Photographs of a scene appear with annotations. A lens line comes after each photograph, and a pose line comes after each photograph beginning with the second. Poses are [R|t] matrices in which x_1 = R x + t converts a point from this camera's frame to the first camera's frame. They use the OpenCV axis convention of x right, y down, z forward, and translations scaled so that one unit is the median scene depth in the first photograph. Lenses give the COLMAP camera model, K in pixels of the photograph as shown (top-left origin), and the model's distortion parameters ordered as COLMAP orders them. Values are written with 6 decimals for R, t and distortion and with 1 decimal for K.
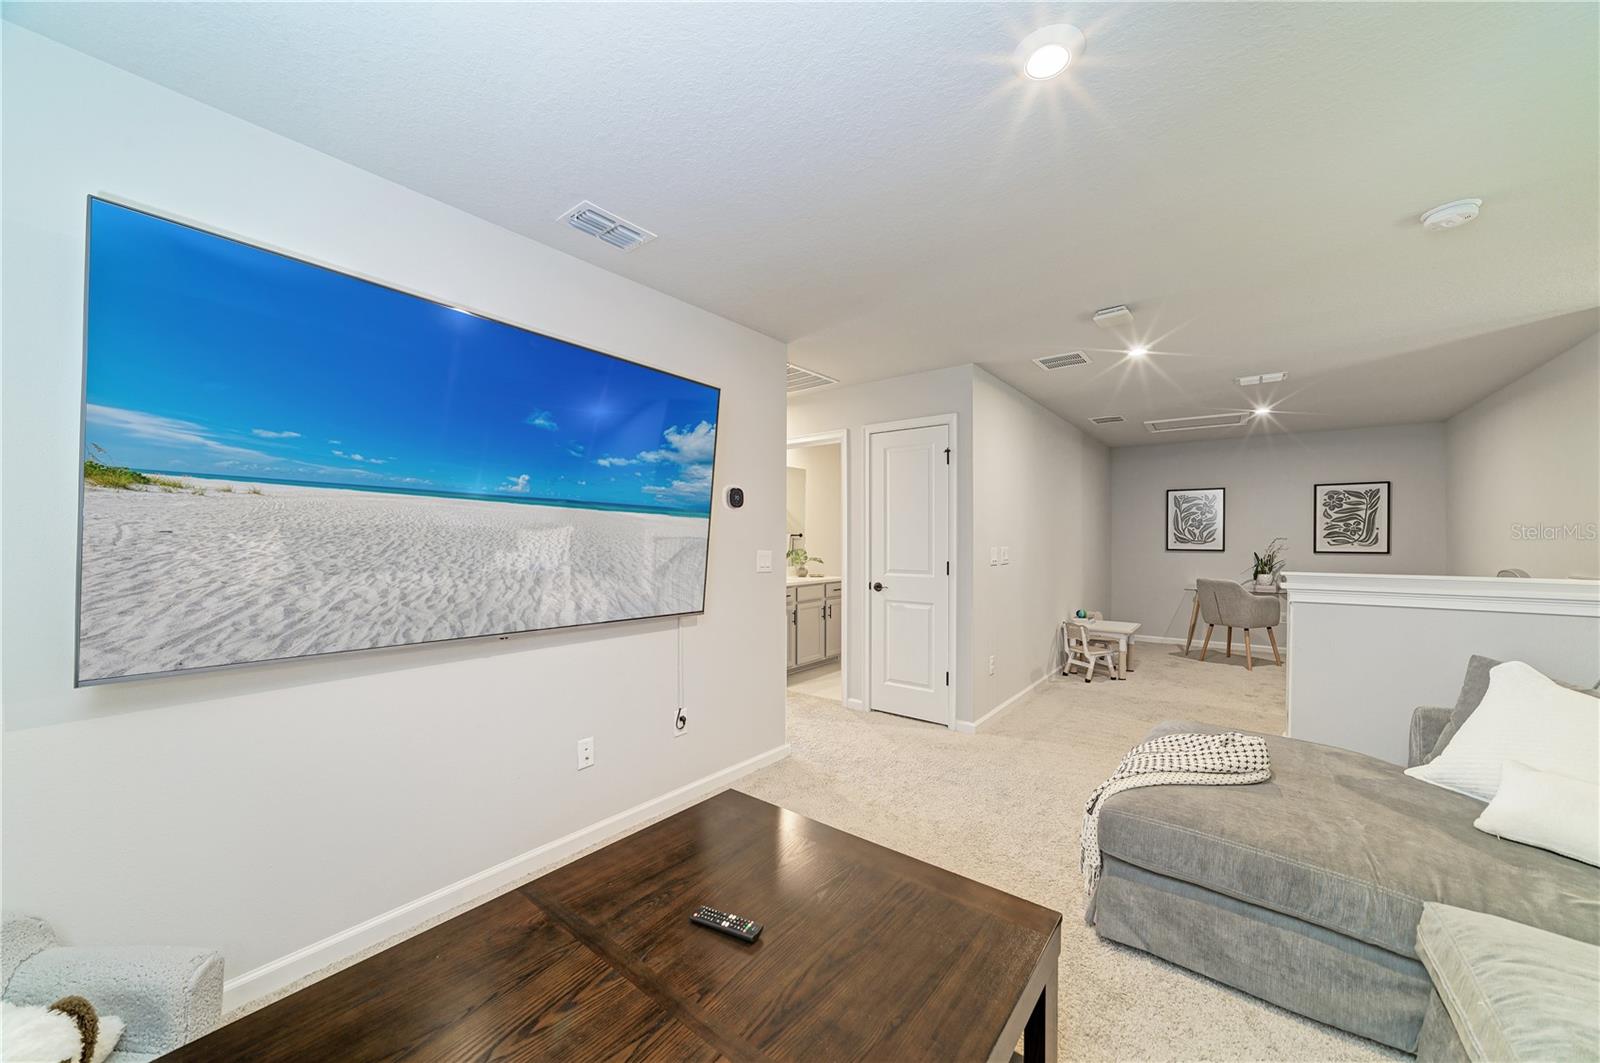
lens RADIAL K [[564.5, 0, 804.6], [0, 564.5, 543.1], [0, 0, 1]] dist [-0.010389, 0.000154]
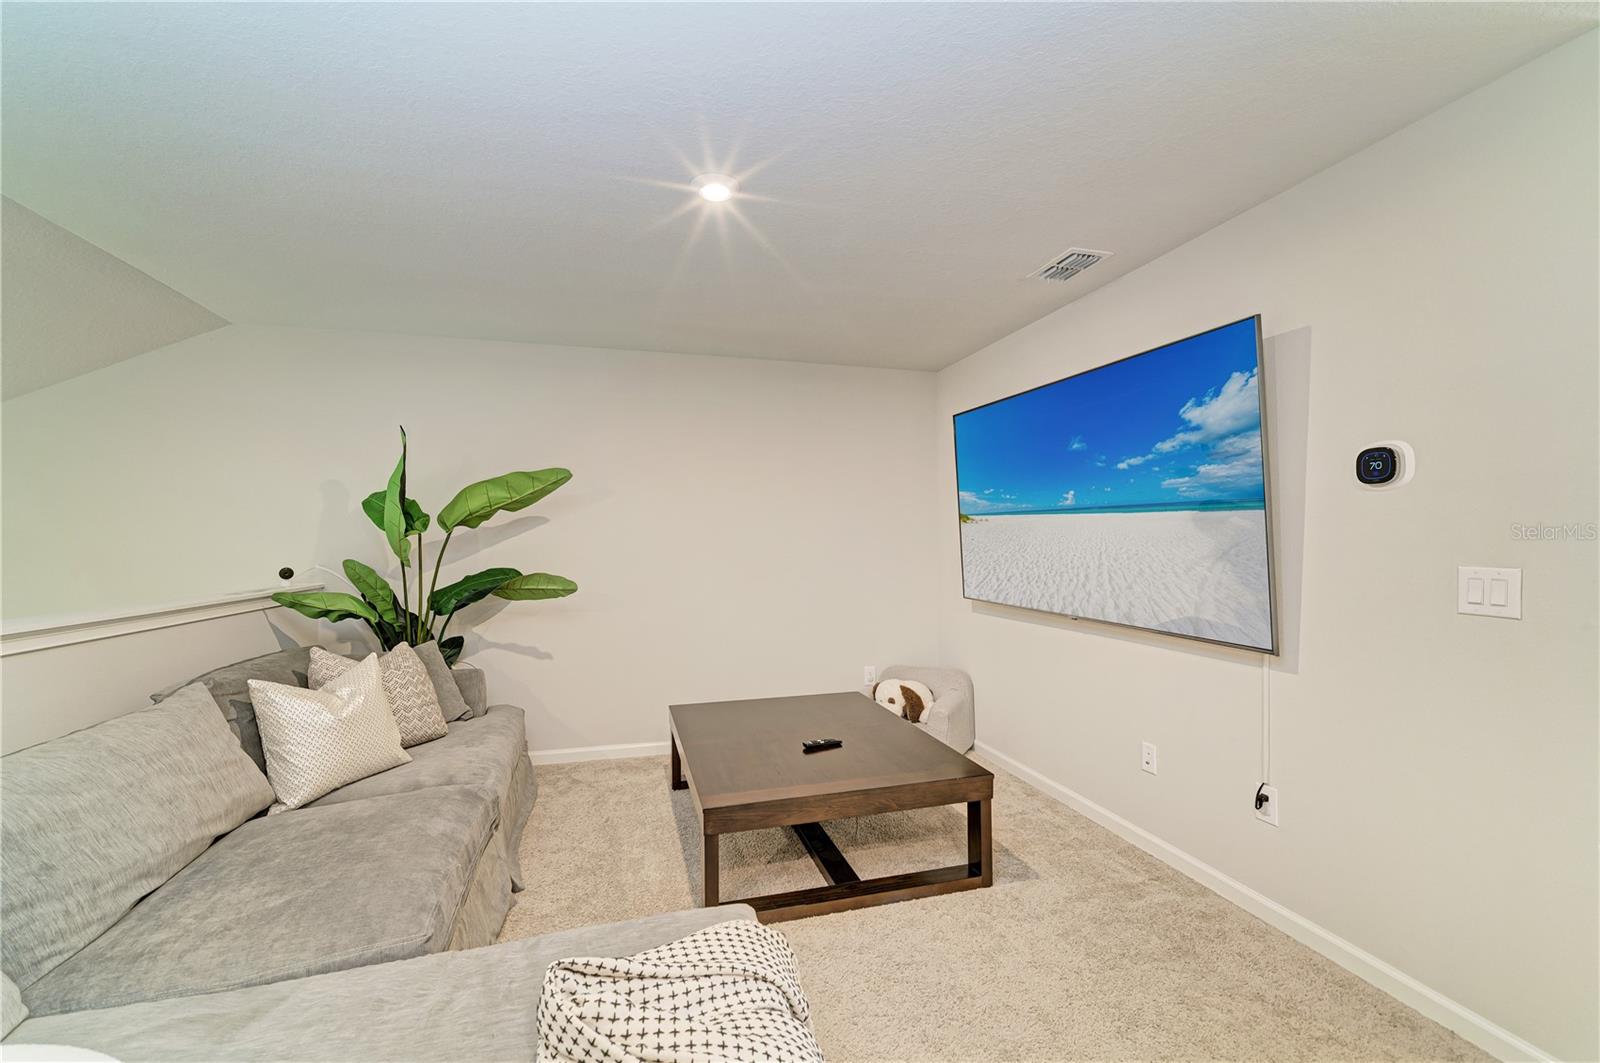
lens RADIAL K [[667.8, 0, 804.9], [0, 667.8, 540.5], [0, 0, 1]] dist [-0.016820, 0.007436]
pose [[-0.584583, -0.026663, -0.810896, 0.850902], [-0.031516, 0.999452, -0.010143, 0.019083], [0.810722, 0.019627, -0.585103, 1.118266]]
